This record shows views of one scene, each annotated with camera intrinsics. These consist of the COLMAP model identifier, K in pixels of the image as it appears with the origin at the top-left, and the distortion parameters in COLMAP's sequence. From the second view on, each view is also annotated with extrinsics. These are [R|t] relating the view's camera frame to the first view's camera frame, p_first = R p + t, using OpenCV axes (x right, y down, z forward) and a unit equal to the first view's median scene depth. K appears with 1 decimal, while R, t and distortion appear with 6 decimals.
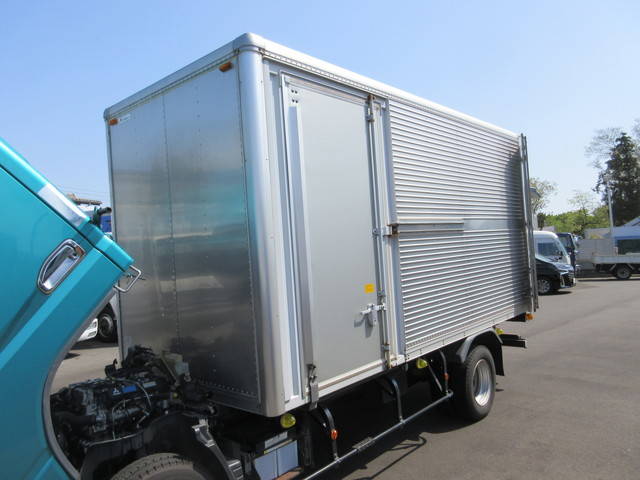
lens RADIAL K [[477.9, 0, 320.0], [0, 477.9, 240.0], [0, 0, 1]] dist [0.012902, 0.012336]
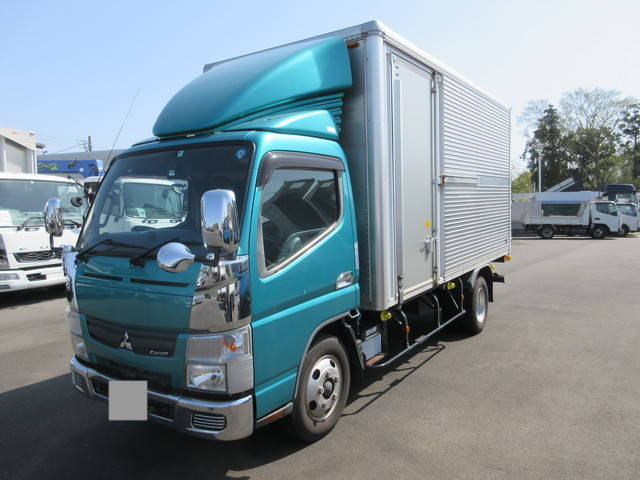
lens RADIAL K [[477.9, 0, 320.0], [0, 477.9, 240.0], [0, 0, 1]] dist [0.012902, 0.012336]
pose [[0.989921, 0.023060, 0.139732, -0.336960], [-0.035521, 0.995544, 0.087355, 0.037293], [-0.137095, -0.091438, 0.986329, -0.226280]]
